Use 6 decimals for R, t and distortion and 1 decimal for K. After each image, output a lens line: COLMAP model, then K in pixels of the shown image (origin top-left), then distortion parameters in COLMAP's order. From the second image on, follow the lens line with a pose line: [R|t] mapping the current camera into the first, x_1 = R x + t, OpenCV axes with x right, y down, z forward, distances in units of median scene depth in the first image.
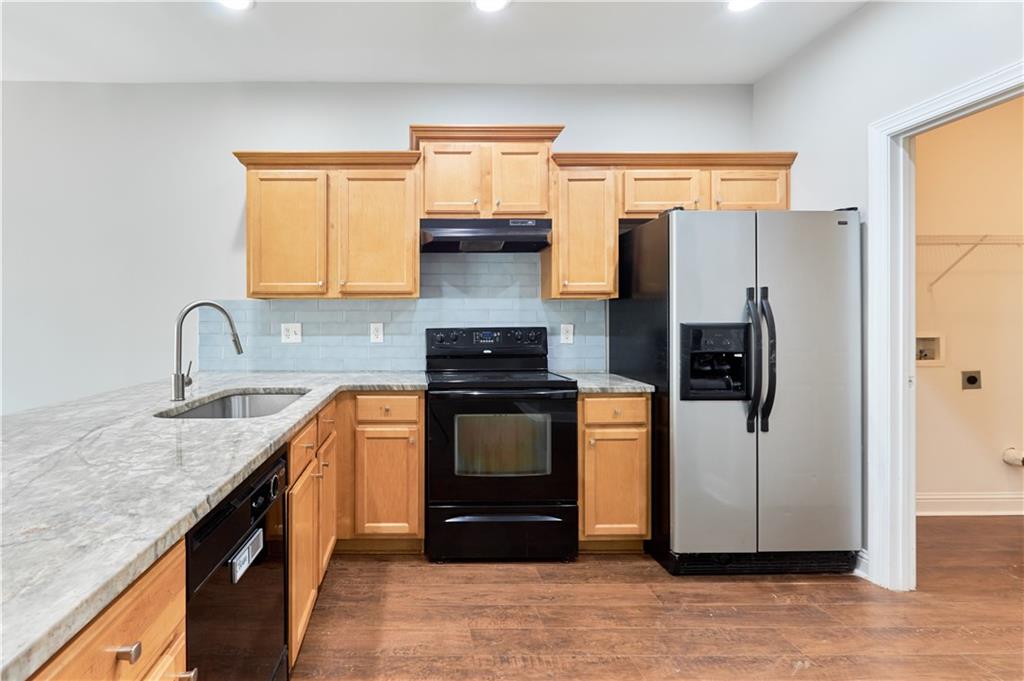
lens RADIAL K [[468.3, 0, 435.9], [0, 468.3, 327.2], [0, 0, 1]] dist [0.031126, -0.007882]
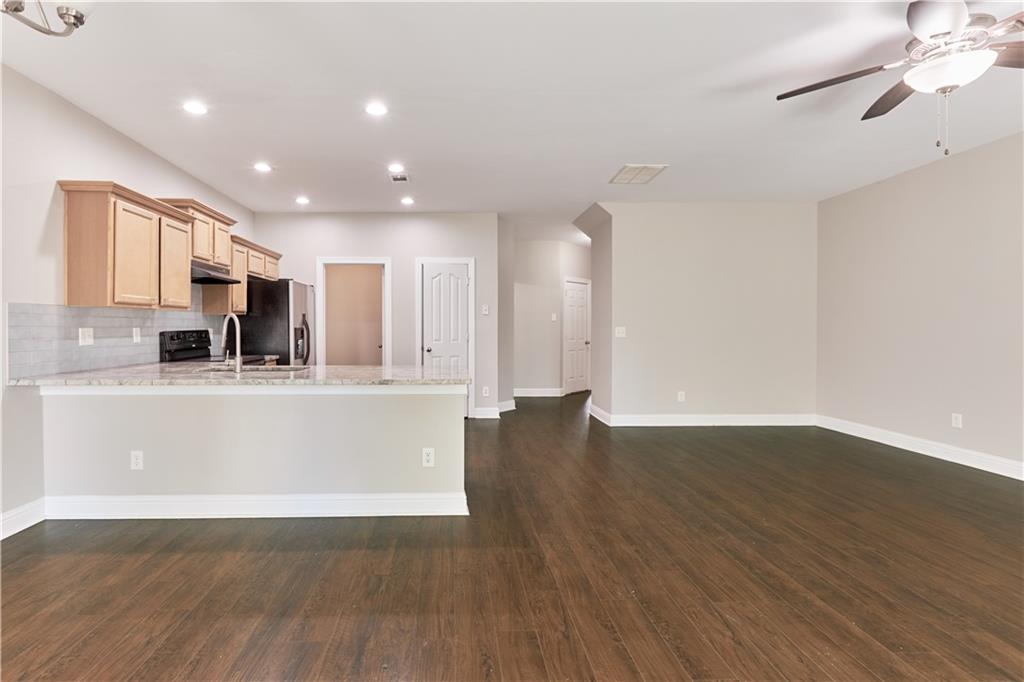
lens RADIAL K [[468.3, 0, 467.2], [0, 468.3, 331.5], [0, 0, 1]] dist [0.031126, -0.007882]
pose [[-0.024614, -0.010205, 0.999645, -1.596759], [0.004696, 0.999936, 0.010324, -0.007976], [-0.999686, 0.004948, -0.024565, 0.142793]]
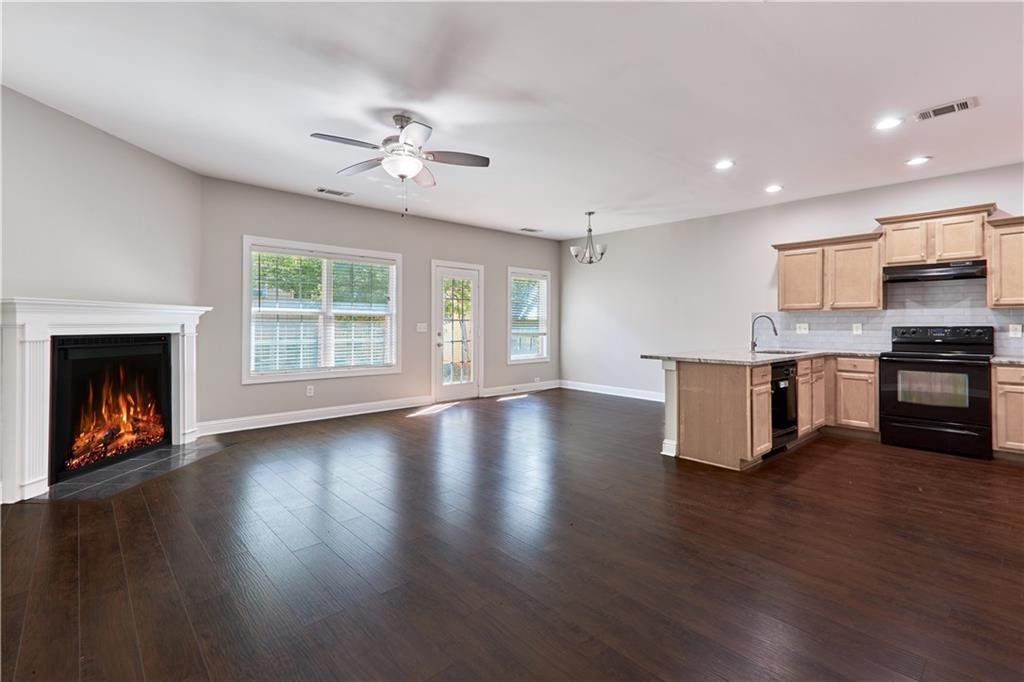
lens RADIAL K [[468.3, 0, 499.7], [0, 468.3, 322.7], [0, 0, 1]] dist [0.031126, -0.007882]
pose [[0.639267, -0.000945, -0.768984, 0.447923], [-0.009545, 0.999912, -0.009164, 0.019410], [0.768925, 0.013198, 0.639202, -1.363607]]
